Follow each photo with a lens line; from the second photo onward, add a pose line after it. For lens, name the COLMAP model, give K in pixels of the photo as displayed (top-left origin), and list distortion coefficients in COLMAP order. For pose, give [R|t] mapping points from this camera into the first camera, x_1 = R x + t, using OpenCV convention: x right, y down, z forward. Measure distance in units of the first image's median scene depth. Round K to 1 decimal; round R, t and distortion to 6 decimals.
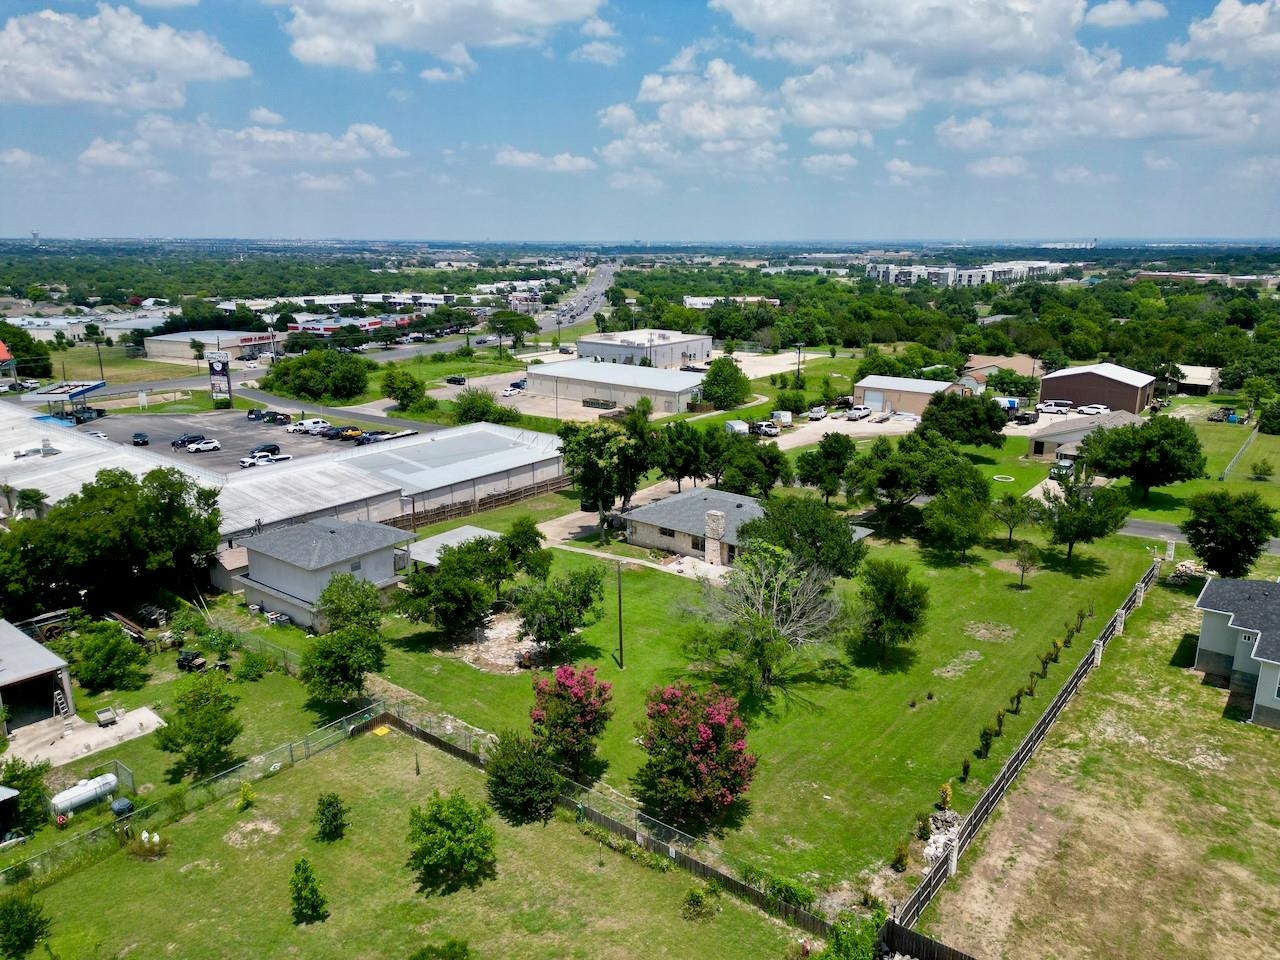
lens RADIAL K [[897.2, 0, 640.7], [0, 897.2, 474.8], [0, 0, 1]] dist [0.080024, -0.085373]
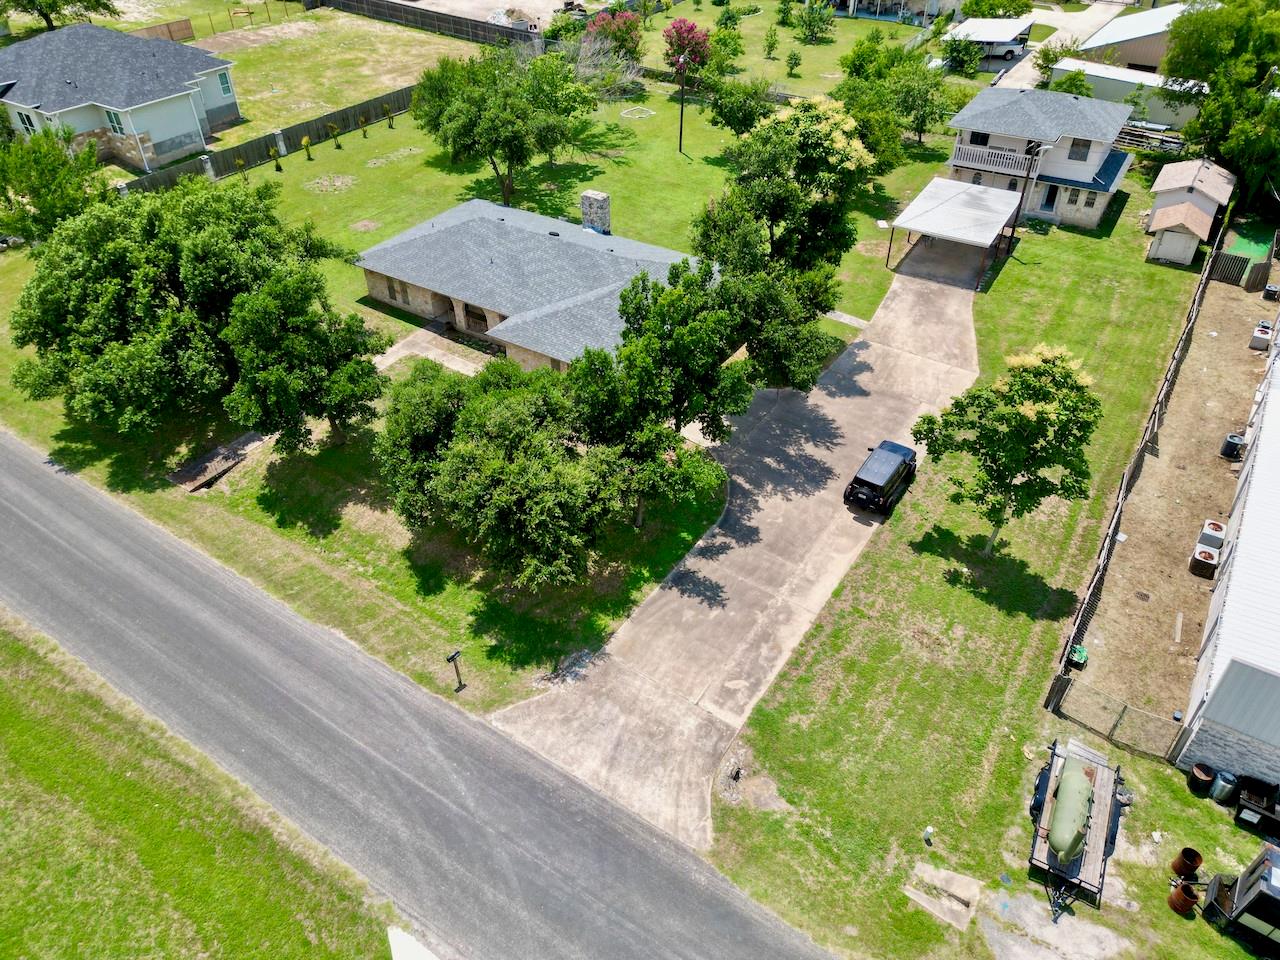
lens RADIAL K [[897.2, 0, 640.7], [0, 897.2, 474.8], [0, 0, 1]] dist [0.080024, -0.085373]
pose [[-0.995027, 0.071334, -0.069523, 0.173435], [-0.012905, 0.599756, 0.800079, -0.580565], [0.098770, 0.796997, -0.595852, 2.444186]]
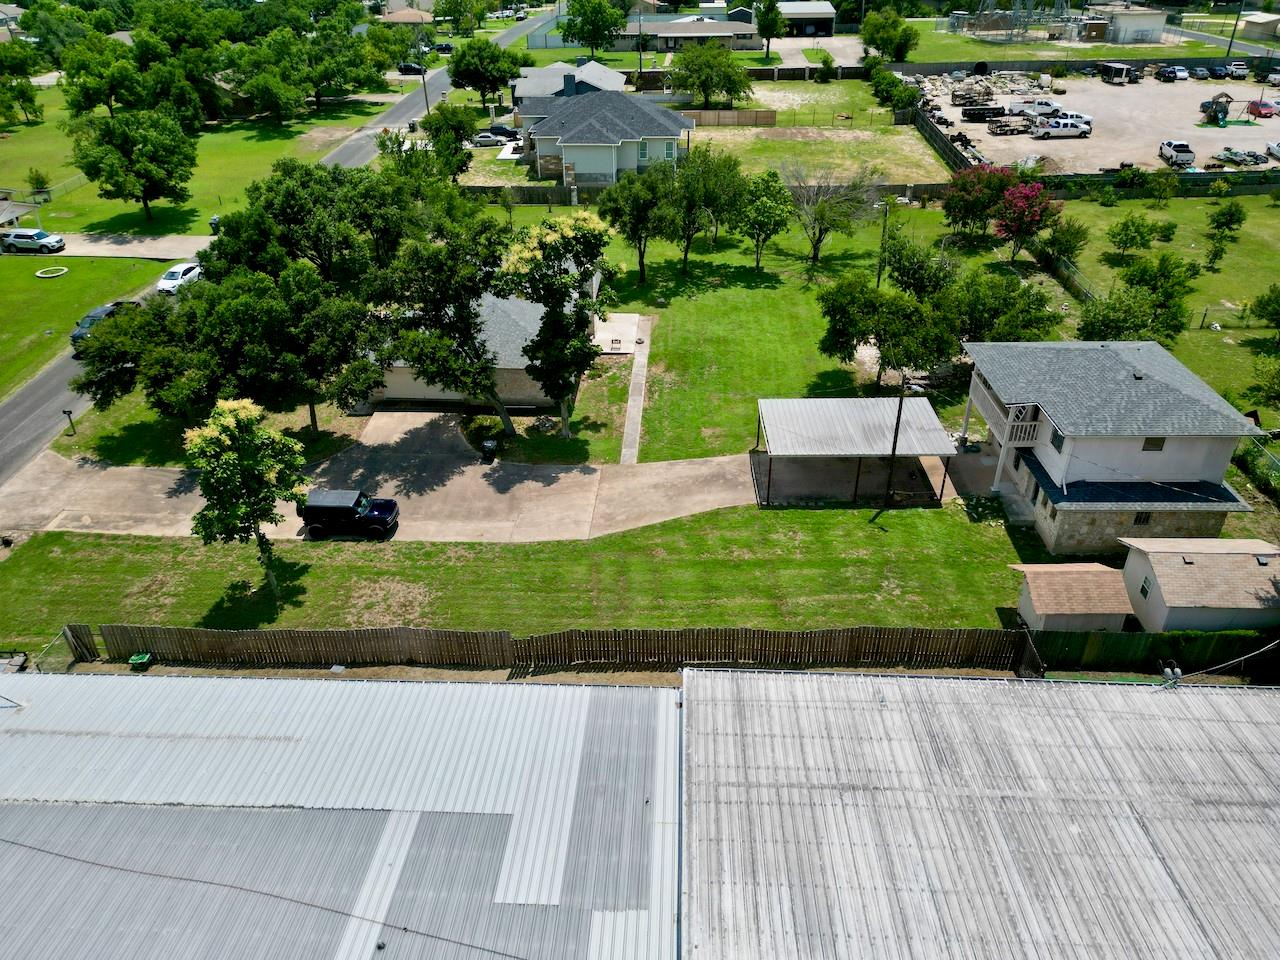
lens RADIAL K [[897.2, 0, 640.7], [0, 897.2, 474.8], [0, 0, 1]] dist [0.080024, -0.085373]
pose [[-0.587476, -0.409895, 0.697753, -0.852007], [0.219180, 0.749407, 0.624779, -0.456407], [-0.778994, 0.519976, -0.350417, 2.056545]]
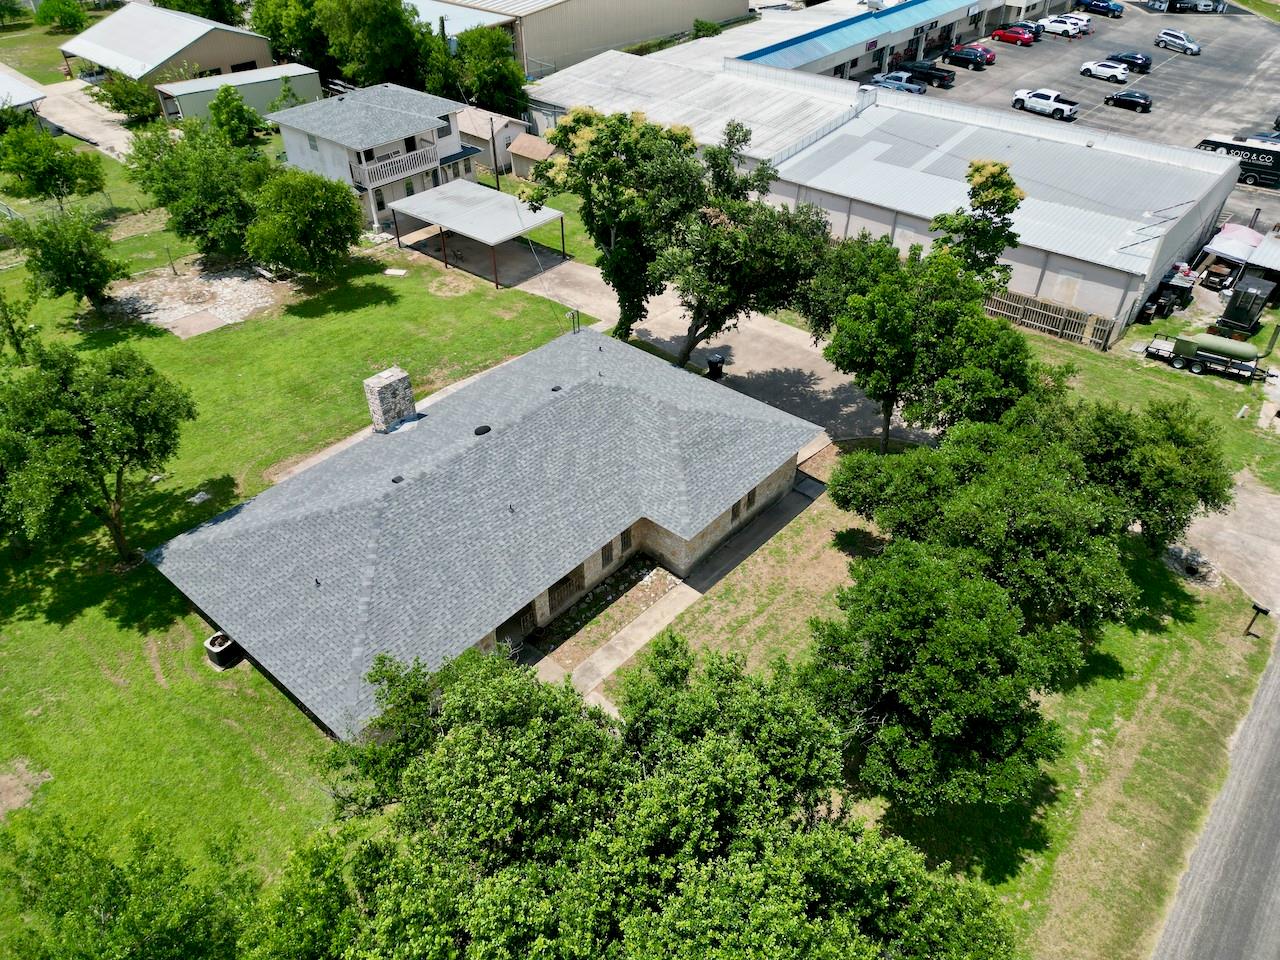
lens RADIAL K [[897.2, 0, 640.7], [0, 897.2, 474.8], [0, 0, 1]] dist [0.080024, -0.085373]
pose [[-0.034575, 0.617388, -0.785899, 0.702129], [-0.253779, 0.755170, 0.604413, -0.338783], [0.966644, 0.220342, 0.130570, 1.666221]]
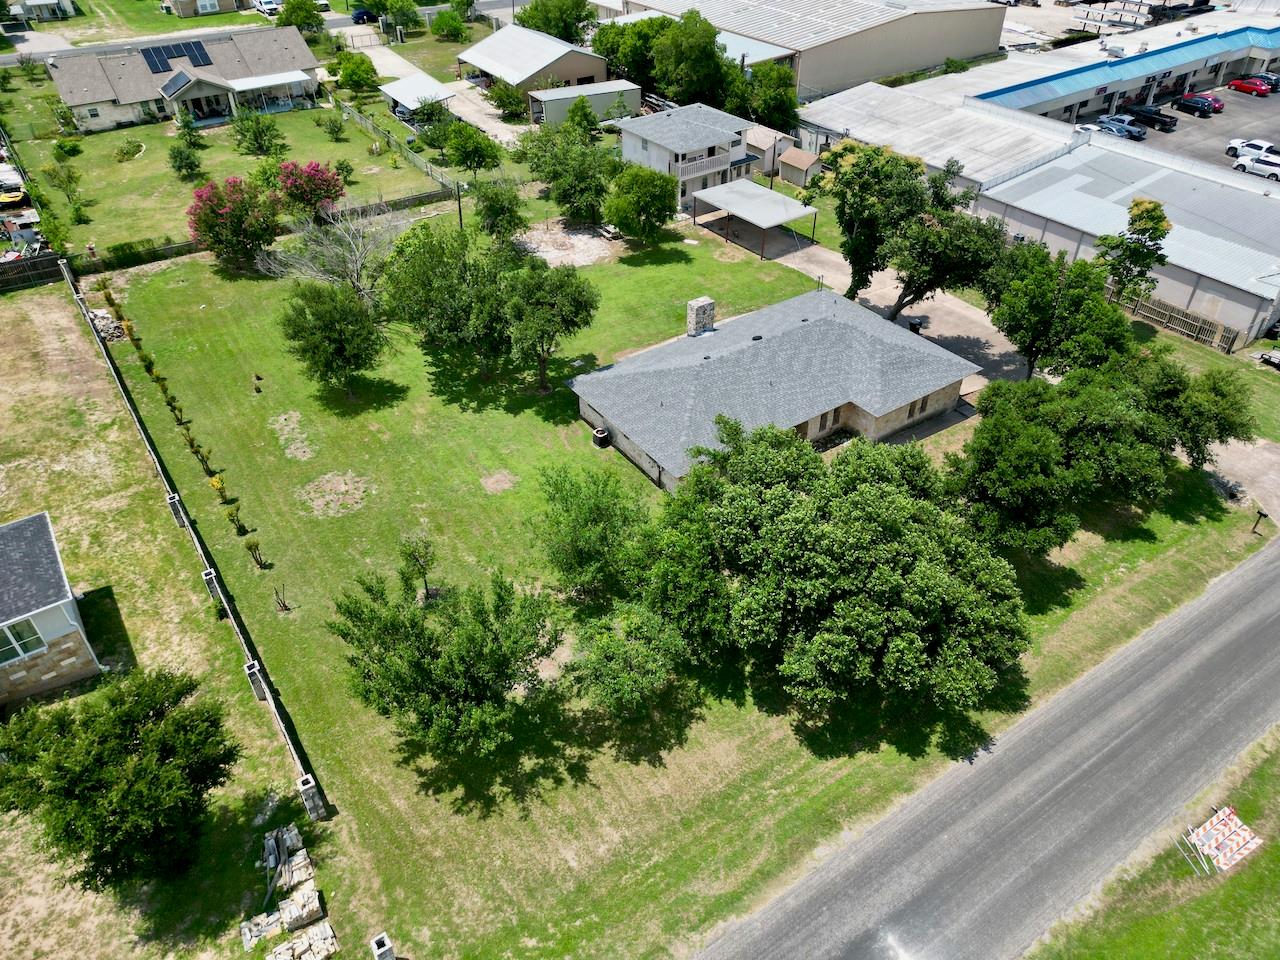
lens RADIAL K [[897.2, 0, 640.7], [0, 897.2, 474.8], [0, 0, 1]] dist [0.080024, -0.085373]
pose [[-0.283361, 0.596019, -0.751311, 1.102016], [-0.238038, 0.715192, 0.657144, -0.487525], [0.929002, 0.365050, -0.060783, 1.628970]]
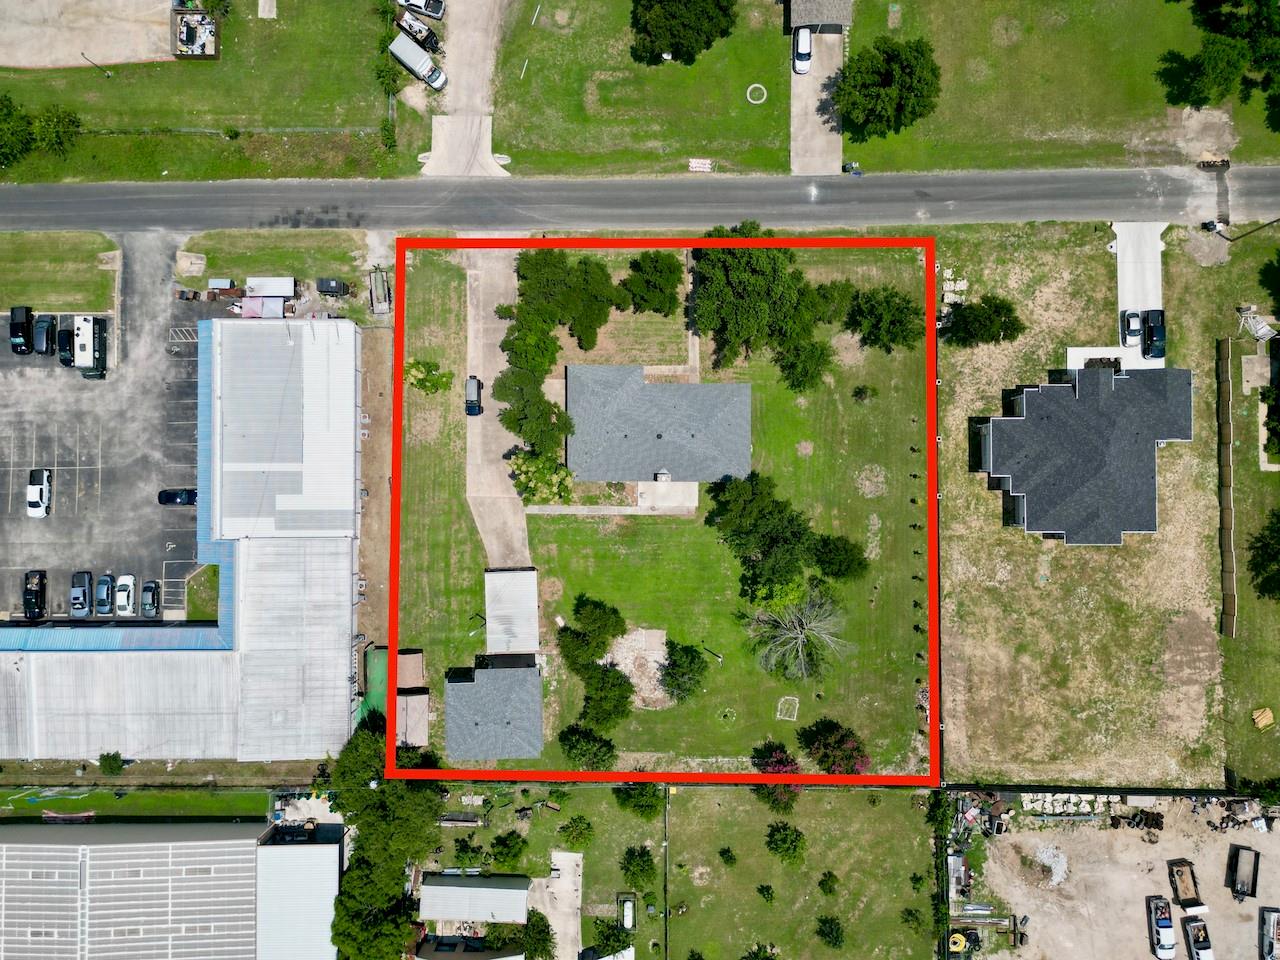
lens RADIAL K [[944.7, 0, 640.0], [0, 944.7, 480.0], [0, 0, 1]] dist [0.089488, -0.107136]
pose [[0.780346, -0.625289, 0.008578, 0.067097], [0.163486, 0.217229, 0.962332, -1.946252], [-0.603599, -0.749550, 0.271740, 1.017148]]
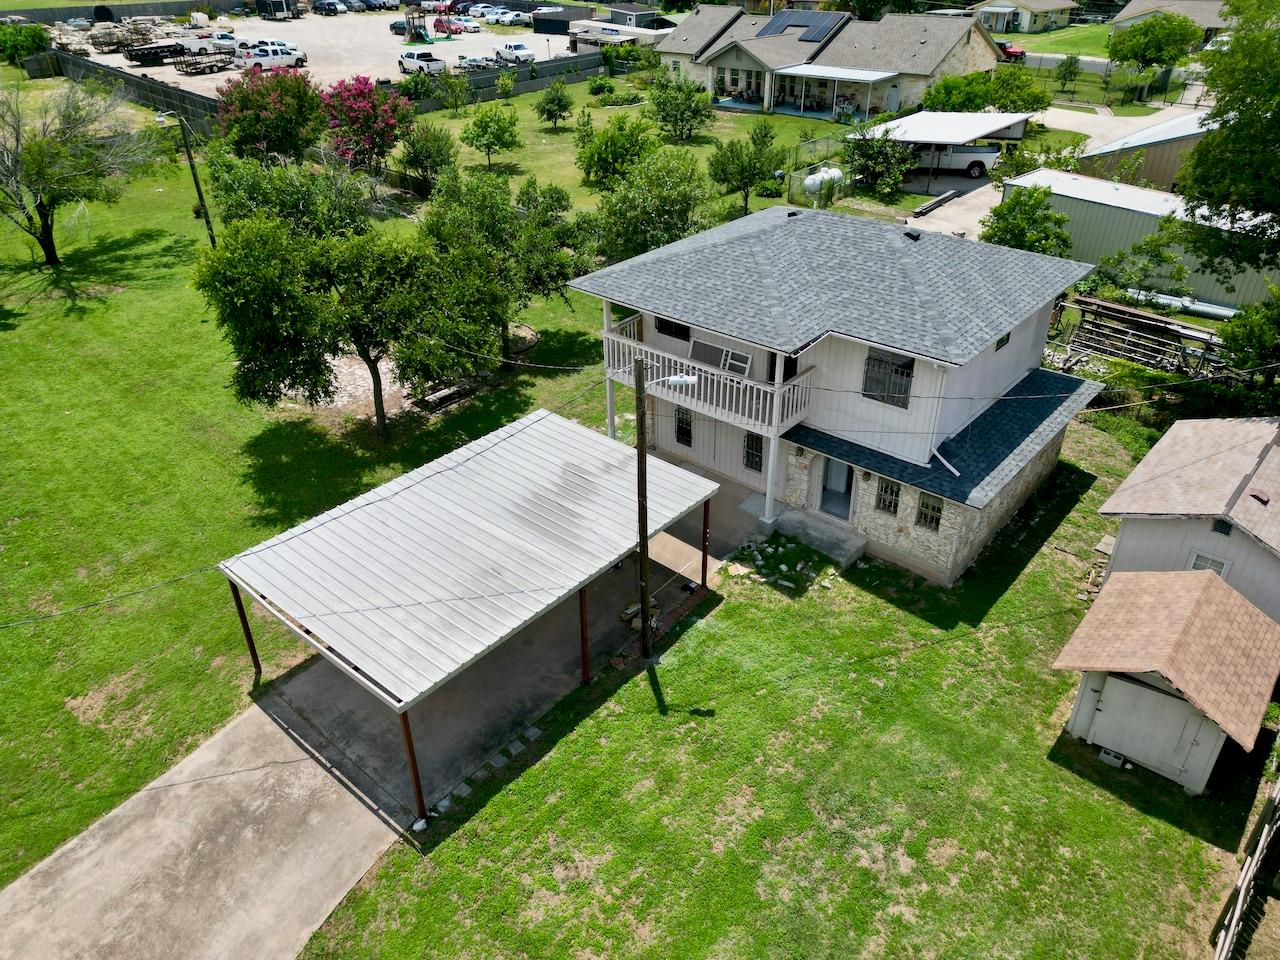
lens RADIAL K [[897.2, 0, 640.7], [0, 897.2, 474.8], [0, 0, 1]] dist [0.080024, -0.085373]
pose [[-0.997905, -0.024186, 0.060011, -0.410569], [0.026152, 0.697591, 0.716018, -0.166089], [-0.059180, 0.716087, -0.695497, 1.794103]]
